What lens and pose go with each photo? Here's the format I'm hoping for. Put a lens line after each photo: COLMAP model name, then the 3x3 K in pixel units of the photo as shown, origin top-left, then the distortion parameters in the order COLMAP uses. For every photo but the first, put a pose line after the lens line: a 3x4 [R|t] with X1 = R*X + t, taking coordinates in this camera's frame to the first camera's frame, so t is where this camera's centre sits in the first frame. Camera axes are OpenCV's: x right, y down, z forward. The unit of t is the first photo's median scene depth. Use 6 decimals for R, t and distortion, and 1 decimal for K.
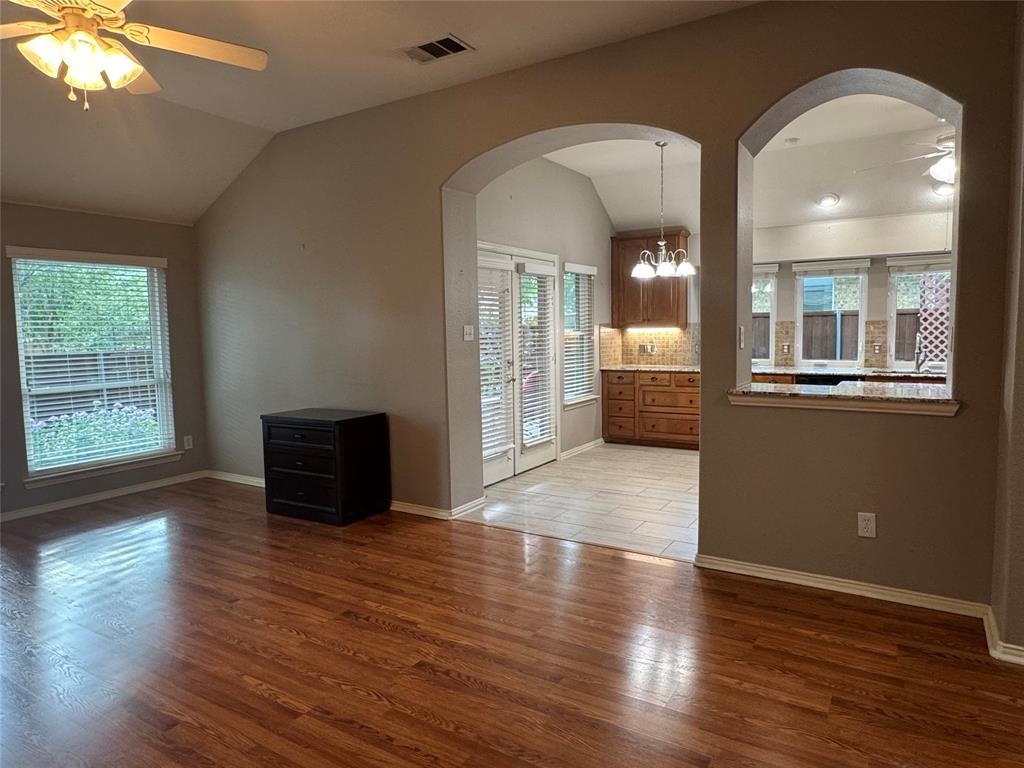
lens RADIAL K [[633.1, 0, 516.8], [0, 633.1, 380.3], [0, 0, 1]] dist [-0.000710, 0.001823]
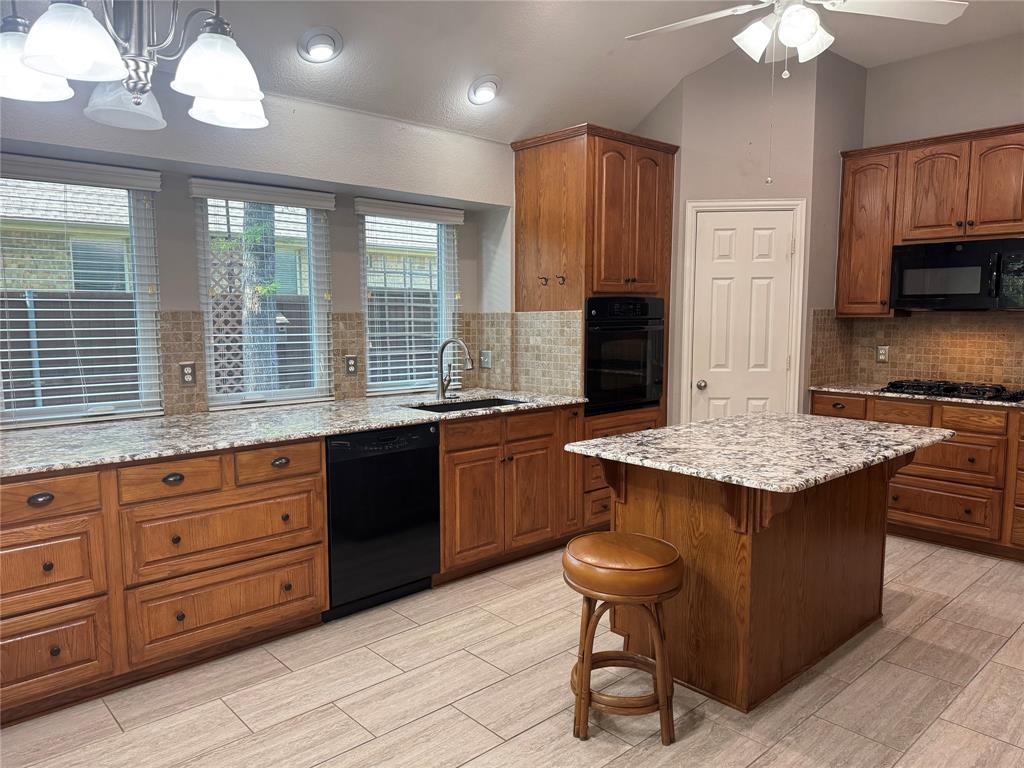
lens RADIAL K [[714.6, 0, 511.8], [0, 714.6, 390.4], [0, 0, 1]] dist [0.059138, -0.078645]
pose [[0.274631, -0.091552, 0.957181, 0.008287], [0.078206, 0.994286, 0.072662, -0.057479], [-0.958364, 0.054902, 0.280222, 0.648233]]
